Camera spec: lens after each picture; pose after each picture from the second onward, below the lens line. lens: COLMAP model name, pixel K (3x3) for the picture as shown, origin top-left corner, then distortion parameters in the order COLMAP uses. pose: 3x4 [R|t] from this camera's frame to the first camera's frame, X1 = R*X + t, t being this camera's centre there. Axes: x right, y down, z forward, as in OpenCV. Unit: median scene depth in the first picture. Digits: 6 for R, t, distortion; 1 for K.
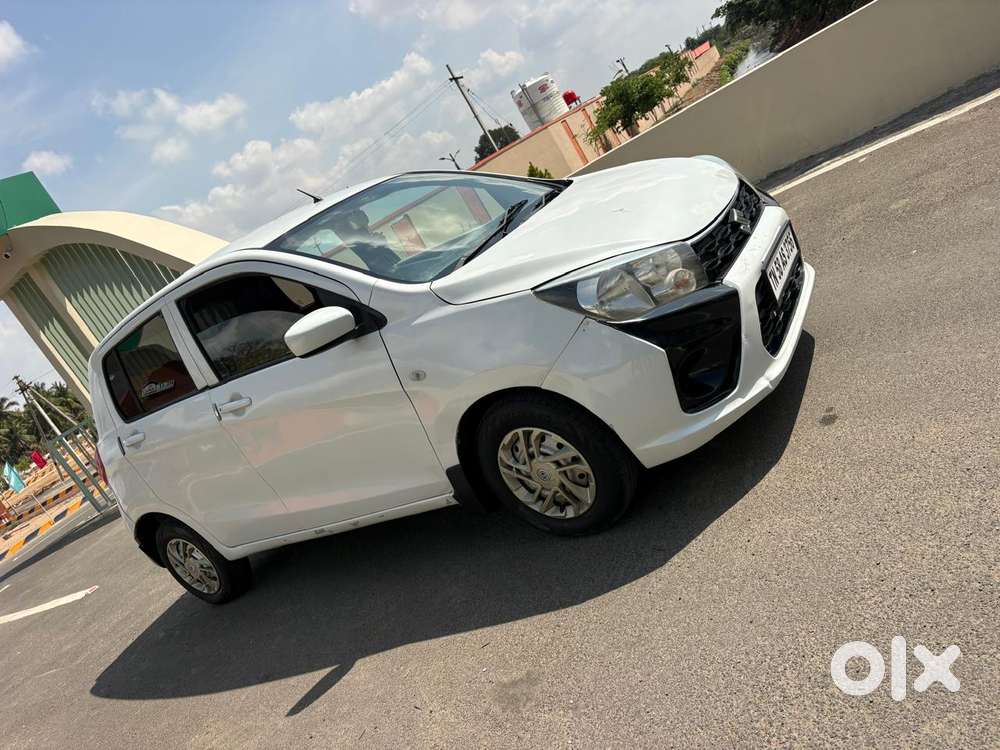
lens RADIAL K [[748.9, 0, 493.2], [0, 748.9, 384.4], [0, 0, 1]] dist [0.021844, -0.009564]
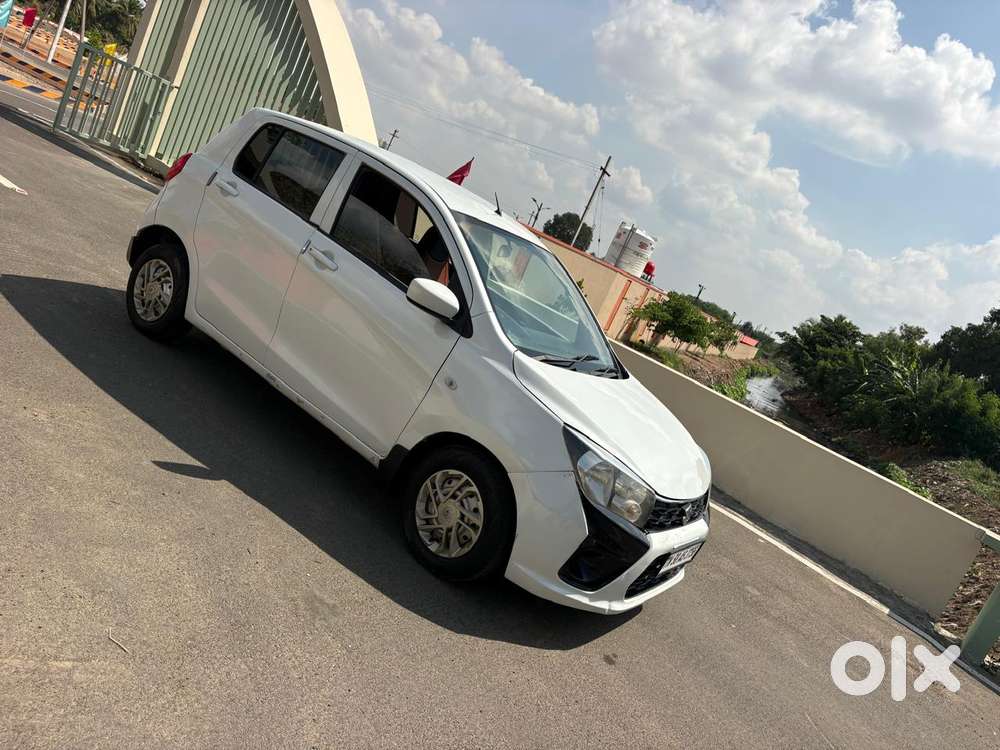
lens RADIAL K [[748.9, 0, 493.2], [0, 748.9, 384.4], [0, 0, 1]] dist [0.021844, -0.009564]
pose [[0.573264, 0.811504, 0.113268, -0.188368], [-0.804796, 0.583618, -0.108133, 0.062934], [-0.153856, -0.029168, 0.987663, -0.228888]]
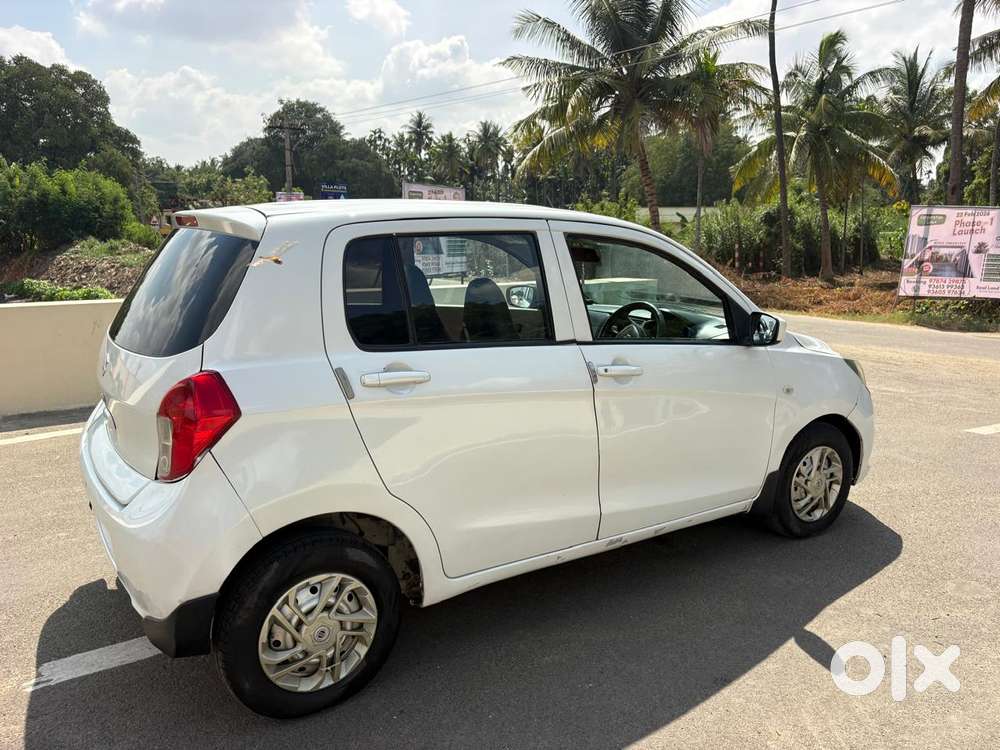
lens RADIAL K [[761.7, 0, 503.1], [0, 761.7, 369.2], [0, 0, 1]] dist [0.022728, -0.004115]
pose [[0.351903, 0.356232, 0.865600, -1.330615], [0.036223, 0.918875, -0.392883, 0.424799], [-0.935335, 0.169612, 0.310451, 0.970373]]
